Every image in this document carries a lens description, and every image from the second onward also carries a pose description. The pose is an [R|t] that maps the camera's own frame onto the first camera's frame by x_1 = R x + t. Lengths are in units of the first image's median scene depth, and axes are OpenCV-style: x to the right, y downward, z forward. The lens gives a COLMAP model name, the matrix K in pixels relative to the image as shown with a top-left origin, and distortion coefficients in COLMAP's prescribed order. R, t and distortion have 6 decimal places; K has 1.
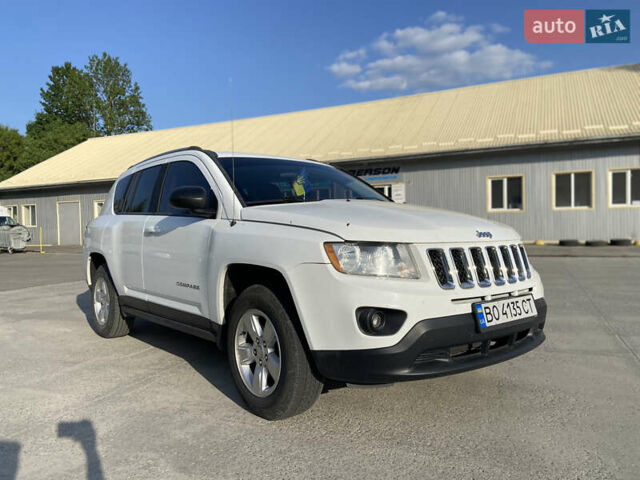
lens RADIAL K [[491.5, 0, 316.4], [0, 491.5, 236.8], [0, 0, 1]] dist [0.130084, -0.157306]
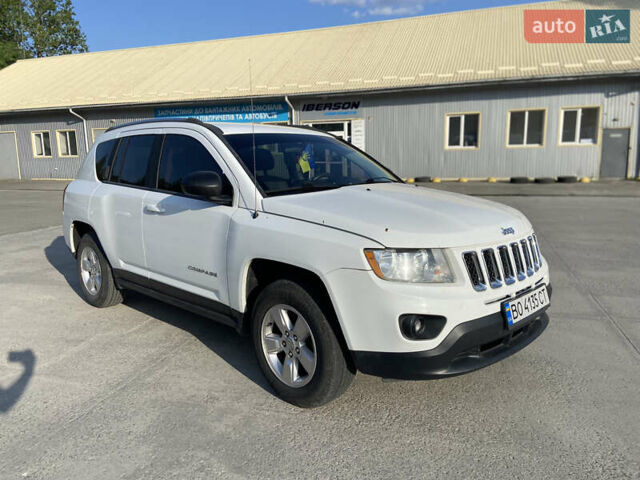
lens RADIAL K [[491.5, 0, 316.4], [0, 491.5, 236.8], [0, 0, 1]] dist [0.130084, -0.157306]
pose [[0.995117, -0.013484, 0.097773, -0.111783], [-0.000398, 0.990066, 0.140599, -0.095626], [-0.098698, -0.139952, 0.985227, 0.007982]]
